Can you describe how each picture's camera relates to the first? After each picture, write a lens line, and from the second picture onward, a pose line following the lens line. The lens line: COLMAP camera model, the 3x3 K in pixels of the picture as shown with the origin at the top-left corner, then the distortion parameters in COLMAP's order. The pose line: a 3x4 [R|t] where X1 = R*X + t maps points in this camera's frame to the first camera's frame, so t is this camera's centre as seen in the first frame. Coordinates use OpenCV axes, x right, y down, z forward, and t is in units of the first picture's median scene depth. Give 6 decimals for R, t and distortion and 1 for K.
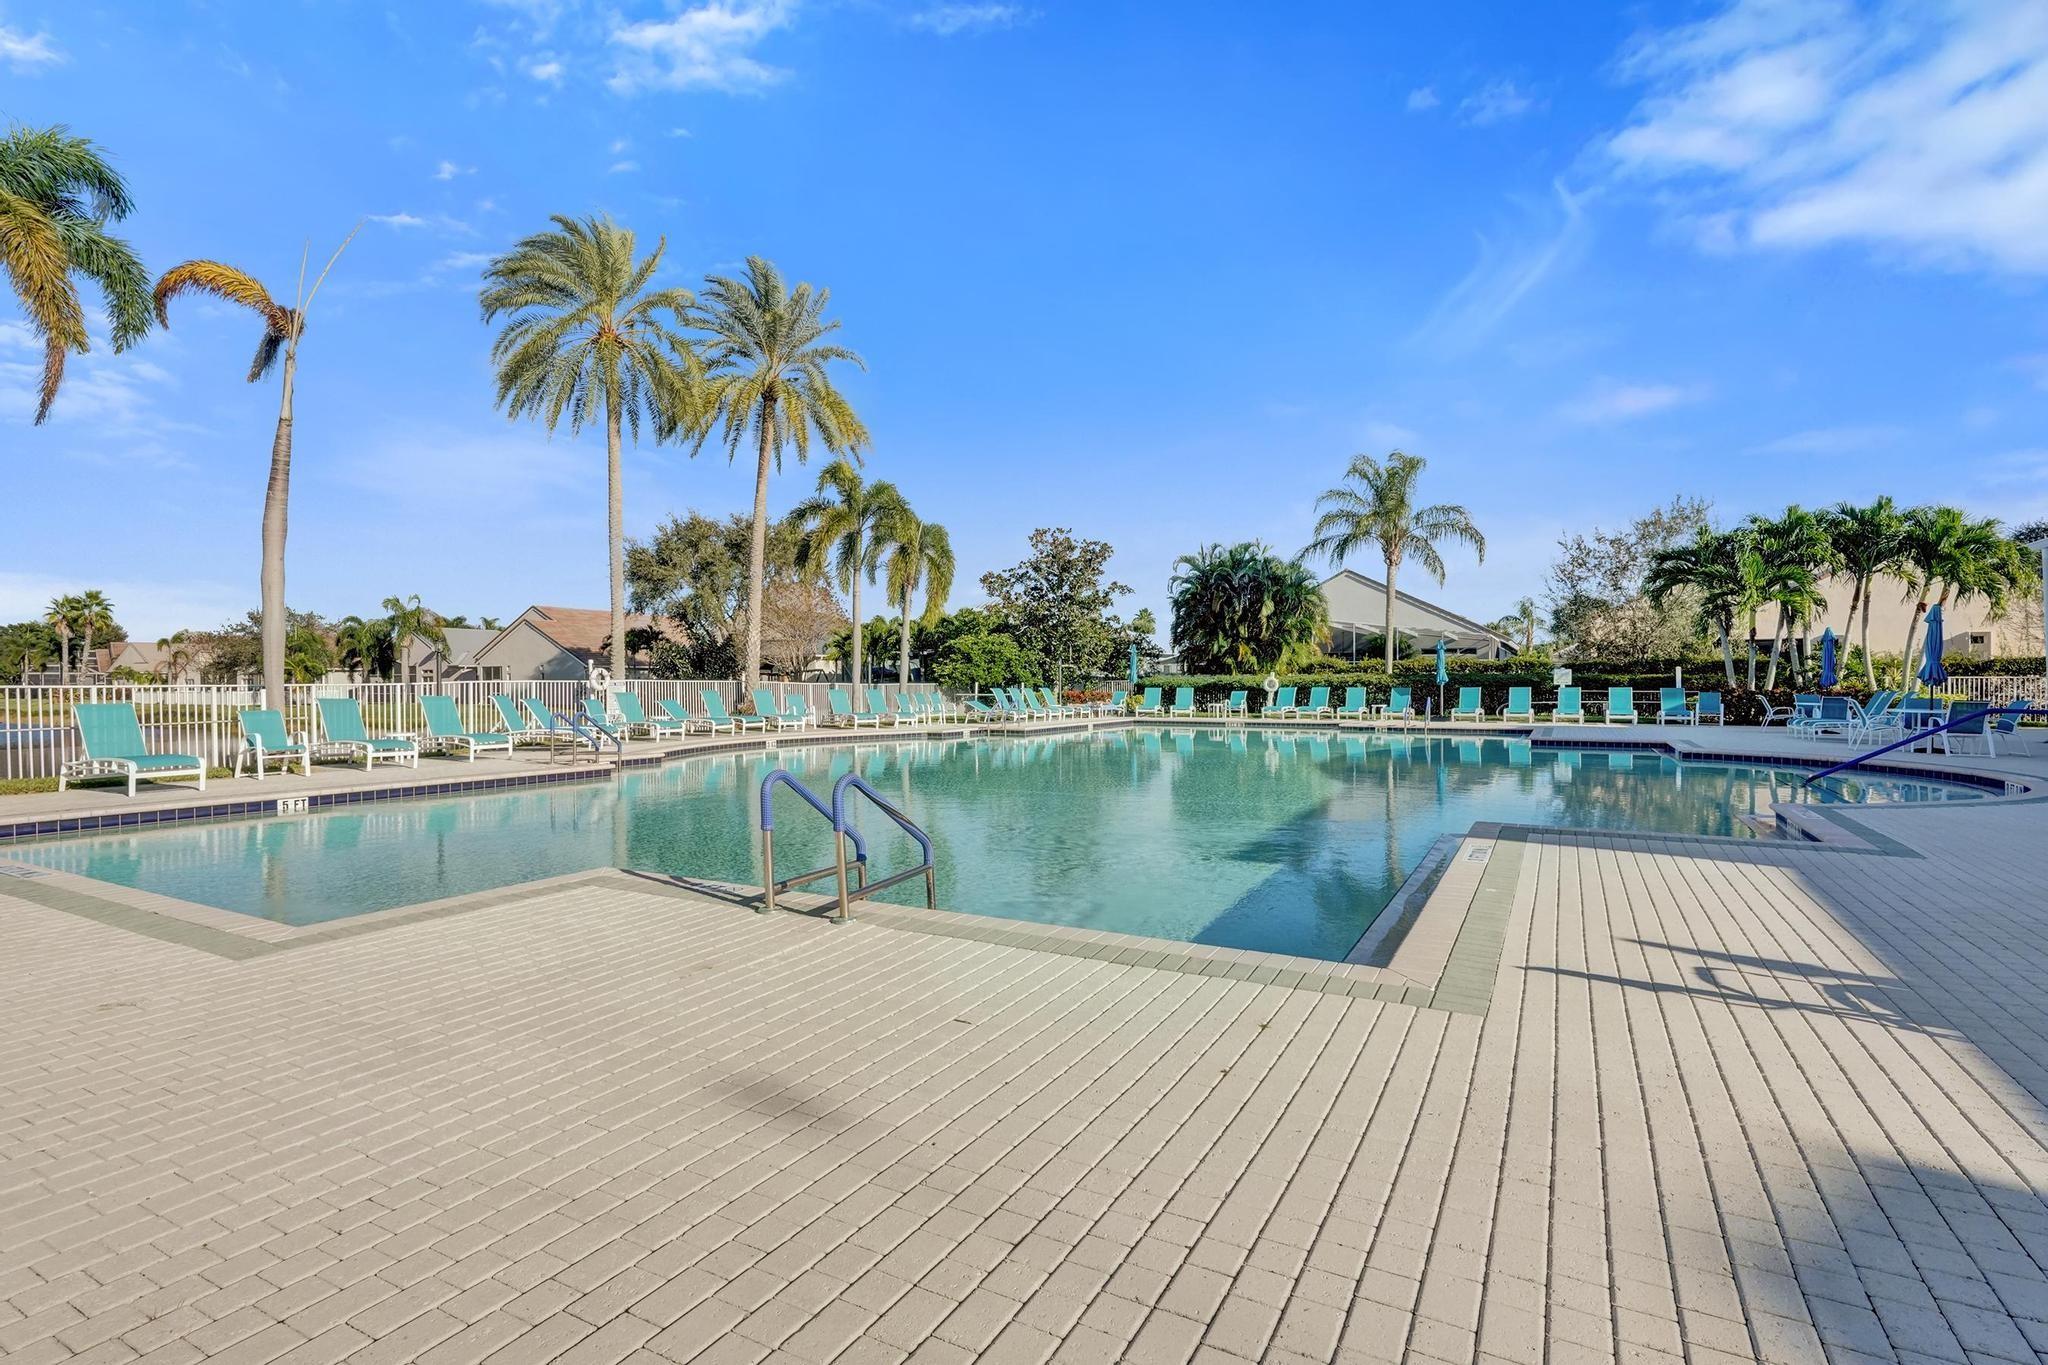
lens RADIAL K [[973.8, 0, 1024.0], [0, 973.8, 682.5], [0, 0, 1]] dist [-0.000610, -0.000071]
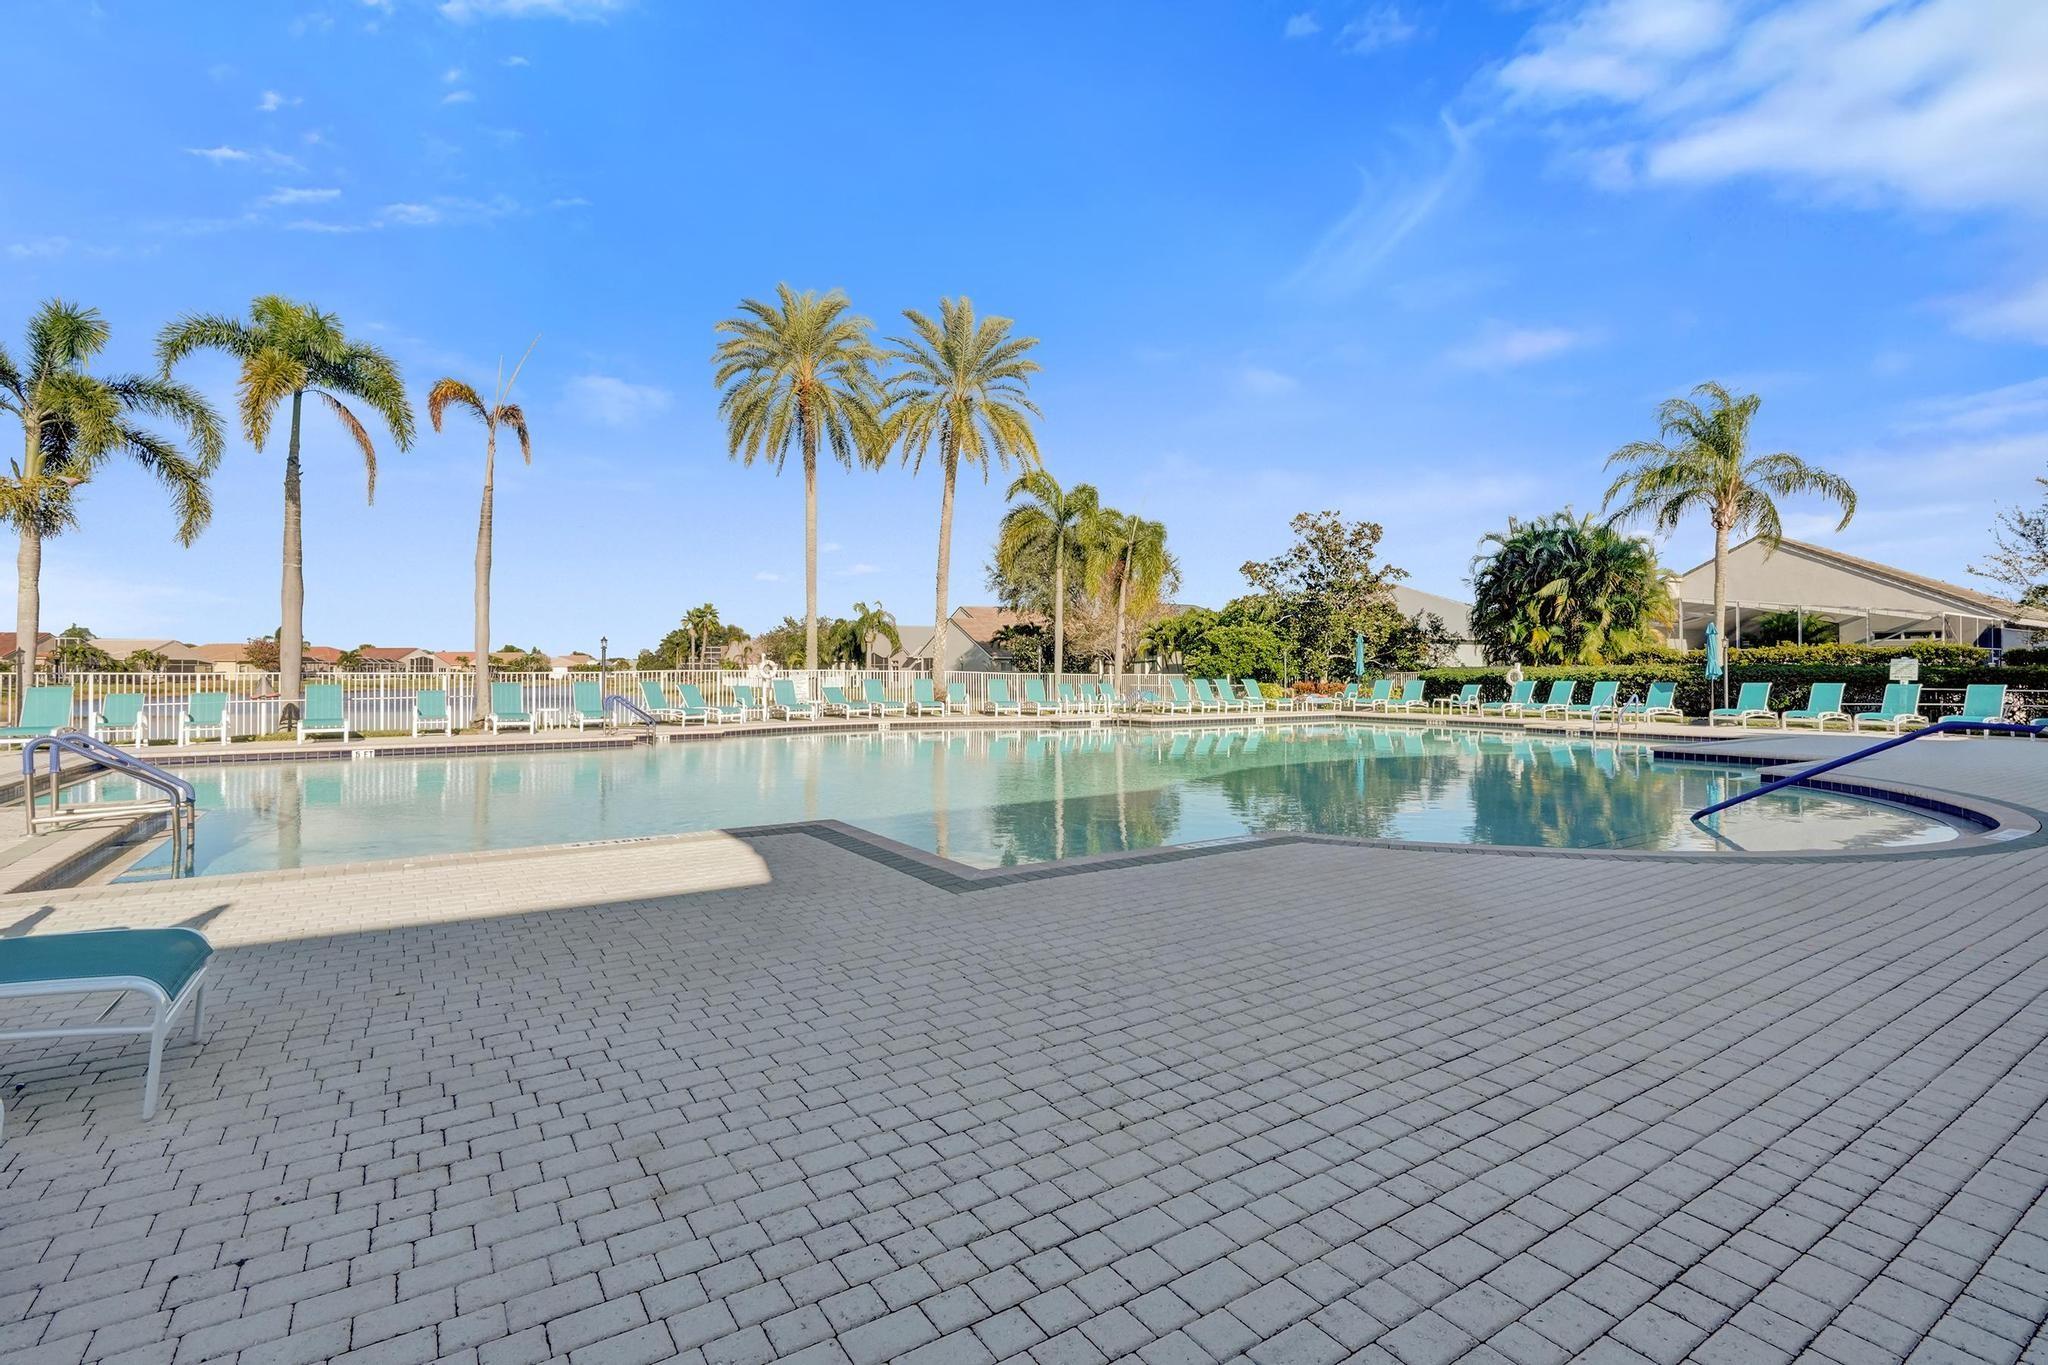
lens RADIAL K [[951.7, 0, 1025.3], [0, 951.7, 725.4], [0, 0, 1]] dist [0.000062, -0.000054]
pose [[0.889166, 0.029289, -0.456647, 0.205543], [-0.003757, 0.998383, 0.056721, -0.001331], [0.457570, -0.048719, 0.887838, 0.032500]]
